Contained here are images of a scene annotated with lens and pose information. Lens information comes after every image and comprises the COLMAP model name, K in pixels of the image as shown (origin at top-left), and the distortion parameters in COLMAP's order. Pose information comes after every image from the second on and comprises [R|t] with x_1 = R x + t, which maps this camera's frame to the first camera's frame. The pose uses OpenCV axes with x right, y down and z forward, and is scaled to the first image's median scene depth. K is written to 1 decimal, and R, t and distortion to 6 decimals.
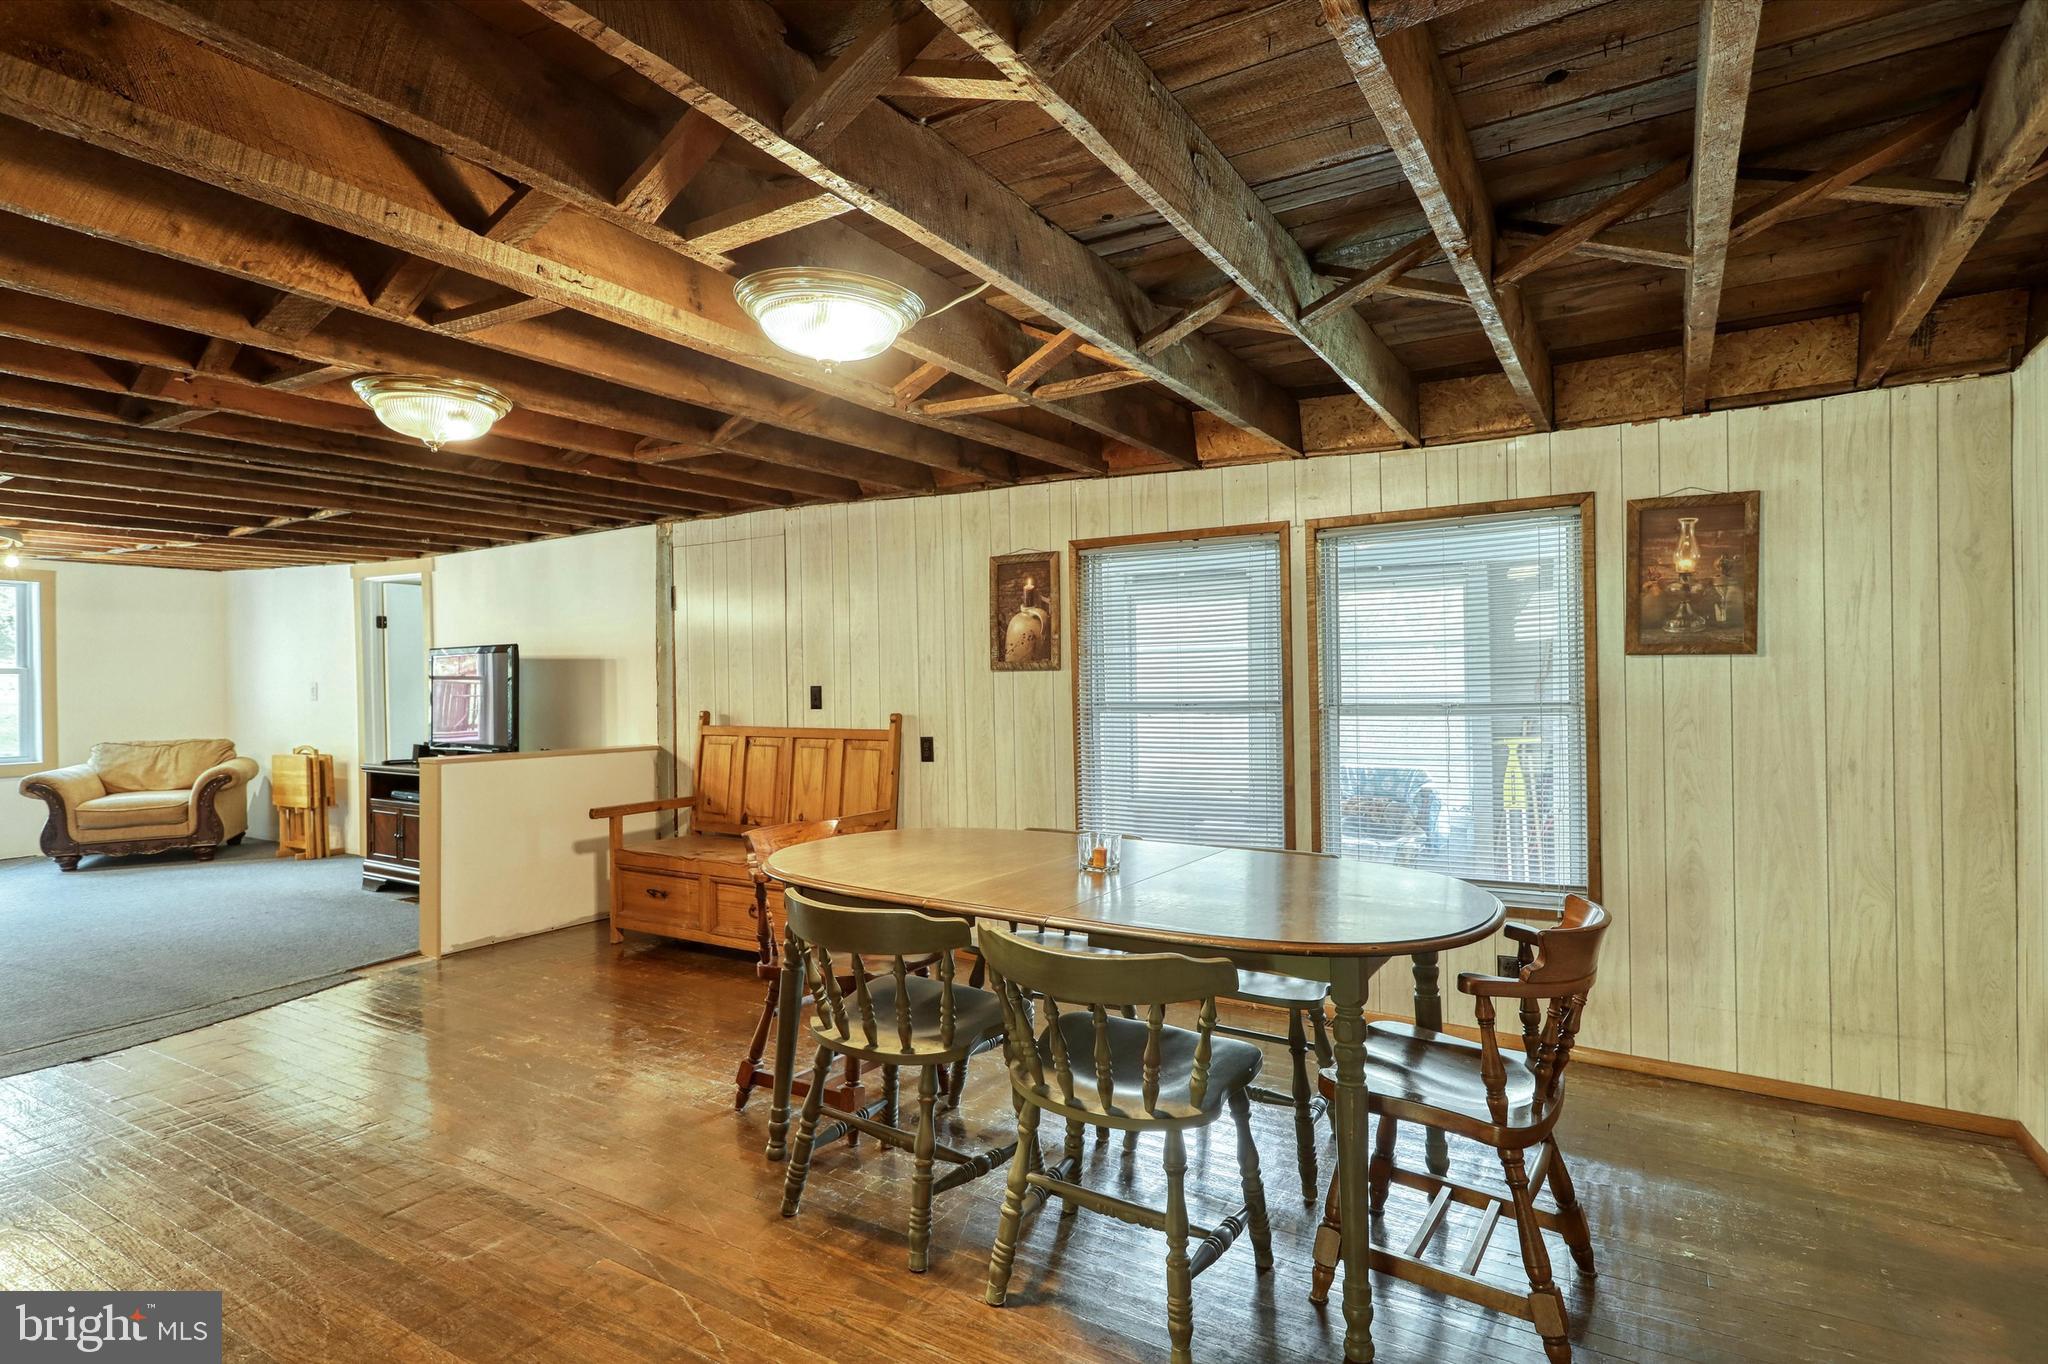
lens RADIAL K [[1042.5, 0, 1020.7], [0, 1042.5, 687.8], [0, 0, 1]] dist [-0.010291, 0.007012]
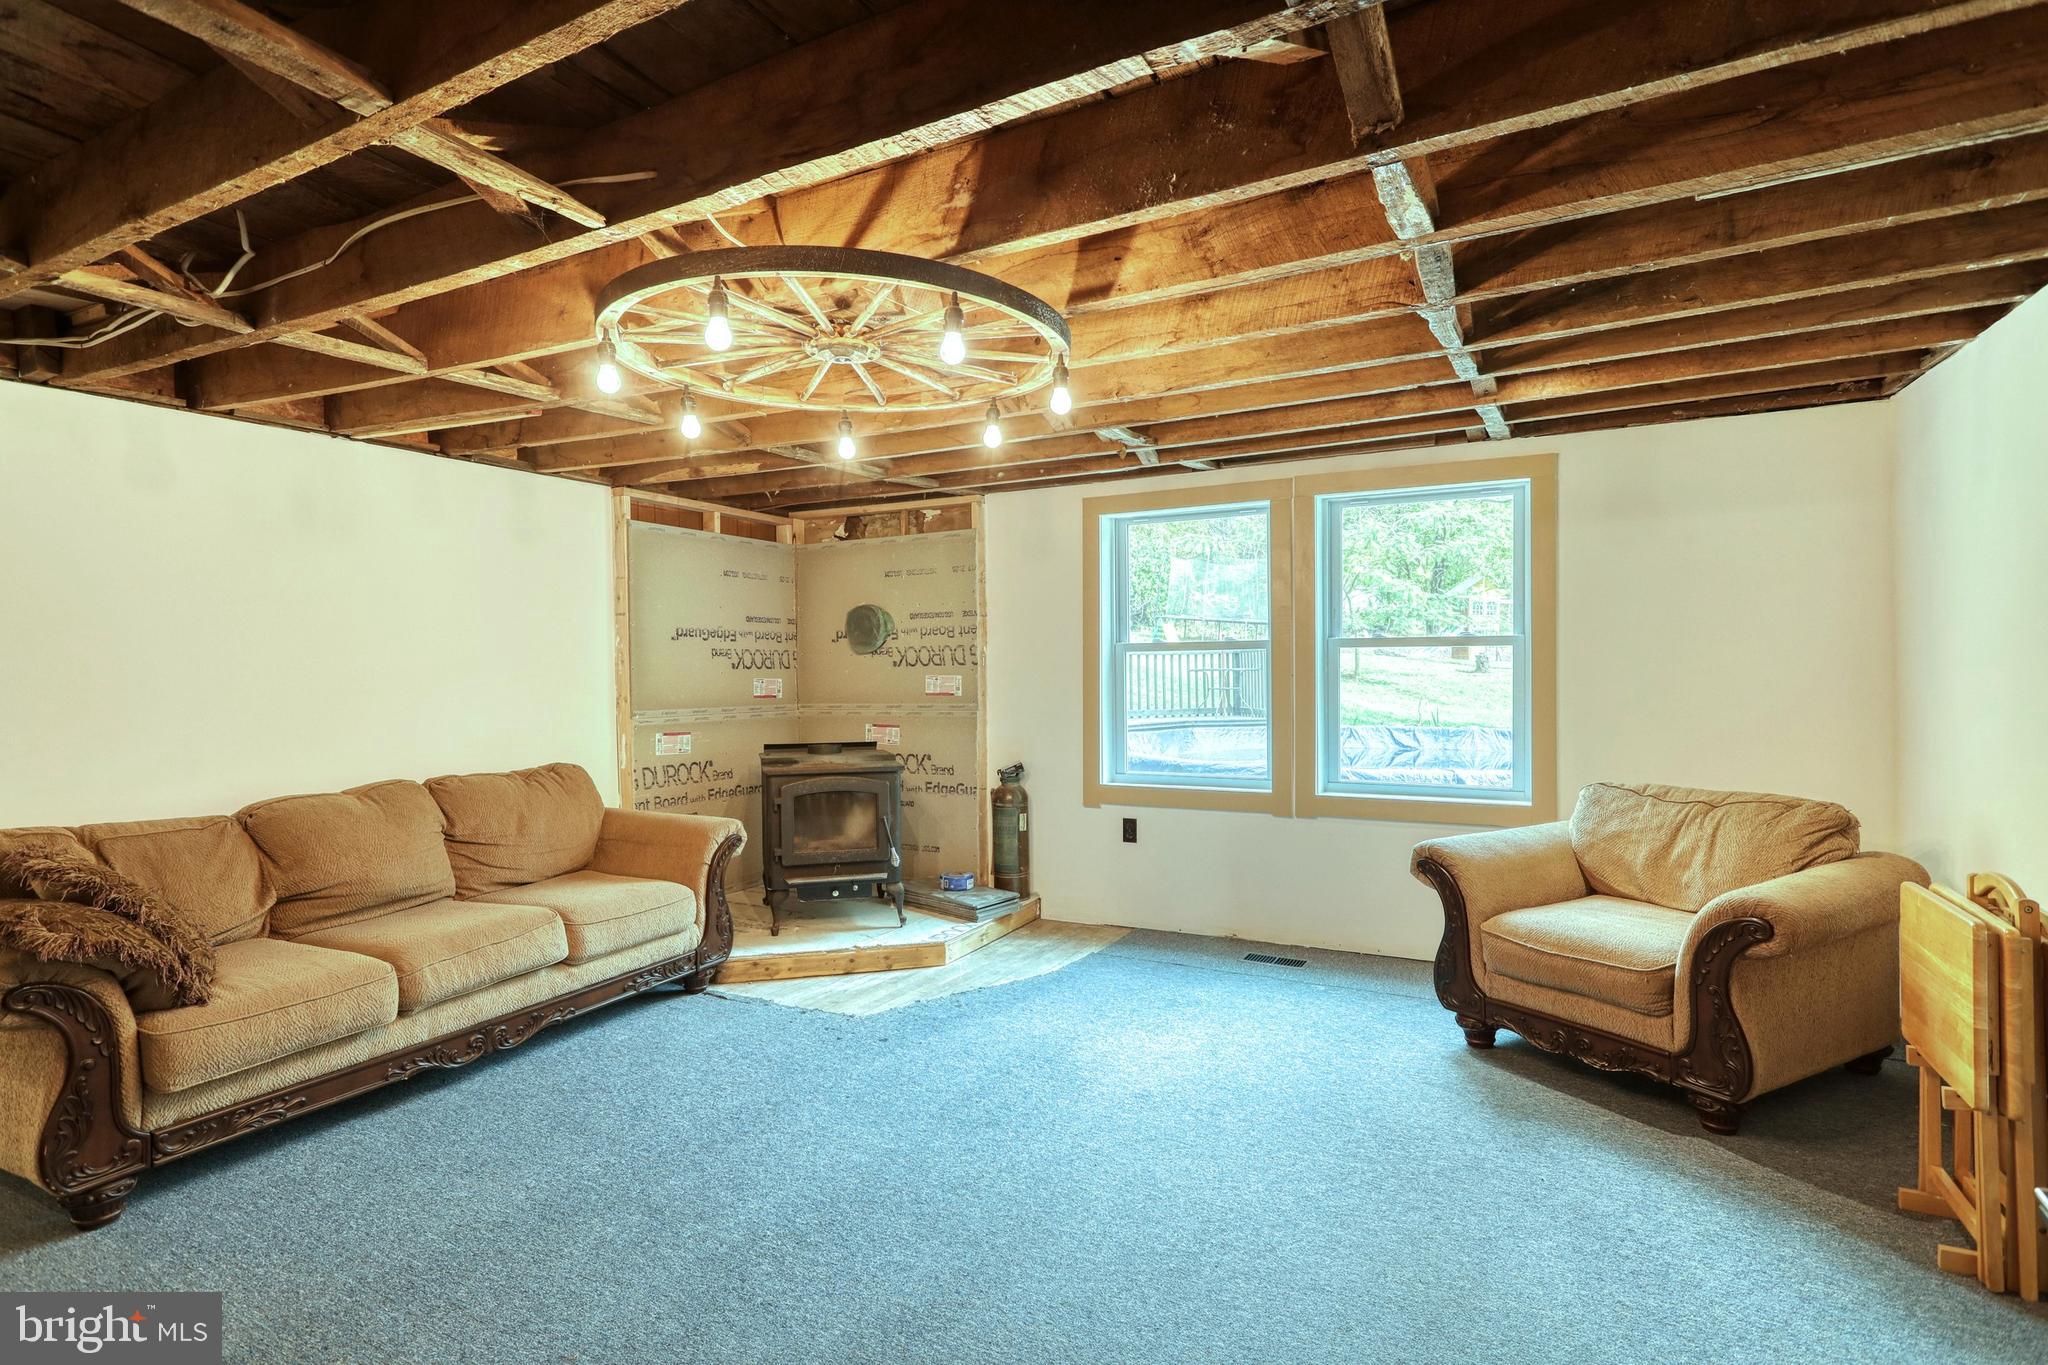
lens RADIAL K [[1042.5, 0, 1027.3], [0, 1042.5, 682.6], [0, 0, 1]] dist [-0.010291, 0.007012]
pose [[0.063170, 0.021094, -0.997780, -0.051610], [-0.005352, 0.999769, 0.020797, -0.000424], [0.997988, 0.004026, 0.063269, 0.087833]]
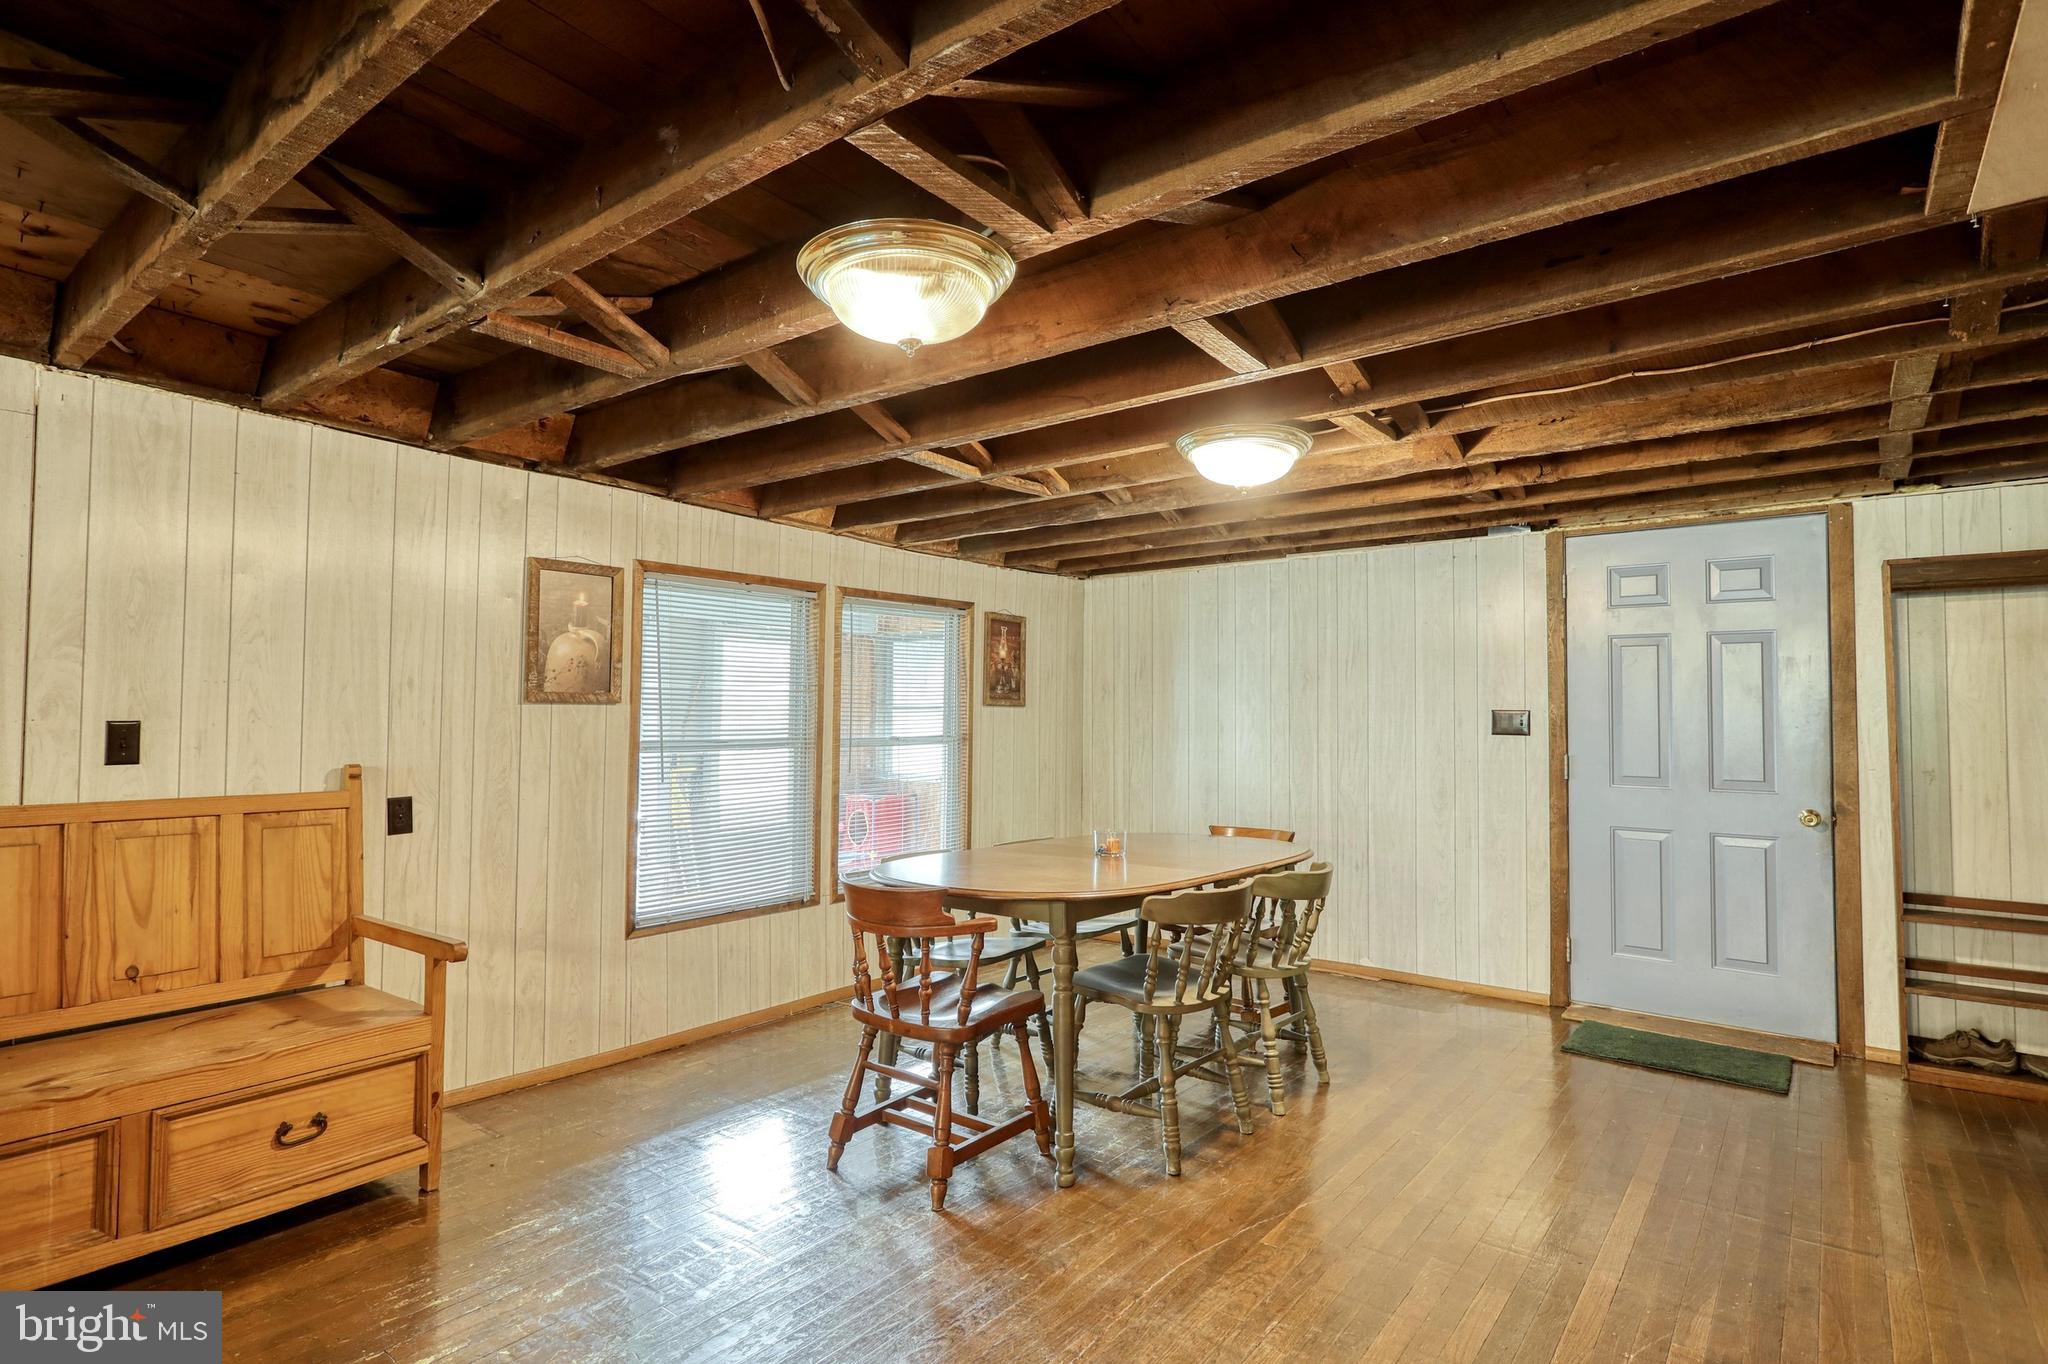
lens RADIAL K [[1042.5, 0, 1029.1], [0, 1042.5, 684.3], [0, 0, 1]] dist [-0.010291, 0.007012]
pose [[0.108067, 0.040091, 0.993335, -0.862936], [-0.000623, 0.999189, -0.040259, 0.000621], [-0.994143, 0.003732, 0.108004, 0.627930]]
